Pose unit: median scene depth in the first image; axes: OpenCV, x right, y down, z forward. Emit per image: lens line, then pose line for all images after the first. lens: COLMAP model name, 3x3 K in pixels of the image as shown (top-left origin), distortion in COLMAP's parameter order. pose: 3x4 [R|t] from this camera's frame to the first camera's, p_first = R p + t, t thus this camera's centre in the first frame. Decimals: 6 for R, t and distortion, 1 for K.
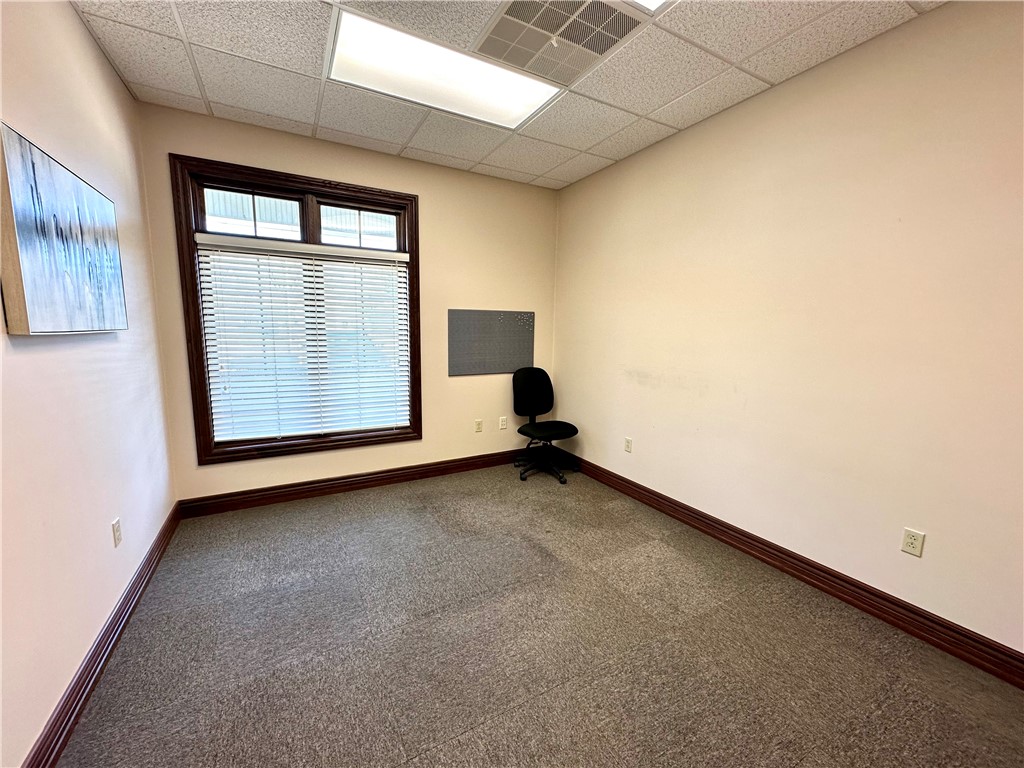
lens RADIAL K [[411.3, 0, 512.0], [0, 411.3, 384.0], [0, 0, 1]] dist [0.000001, -0.000078]
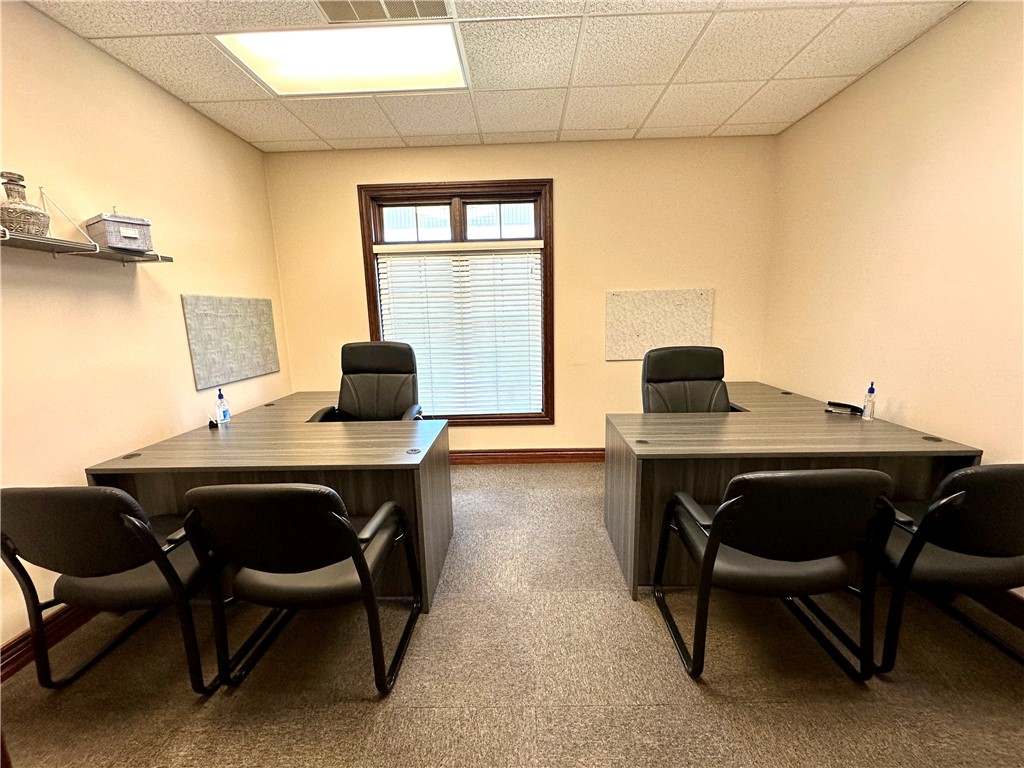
lens RADIAL K [[406.4, 0, 512.0], [0, 406.4, 384.0], [0, 0, 1]] dist [-0.001958, -0.000362]
pose [[0.862942, 0.051909, -0.502630, 0.203828], [-0.033553, 0.998400, 0.045505, -0.007745], [0.504188, -0.022403, 0.863303, 0.100168]]
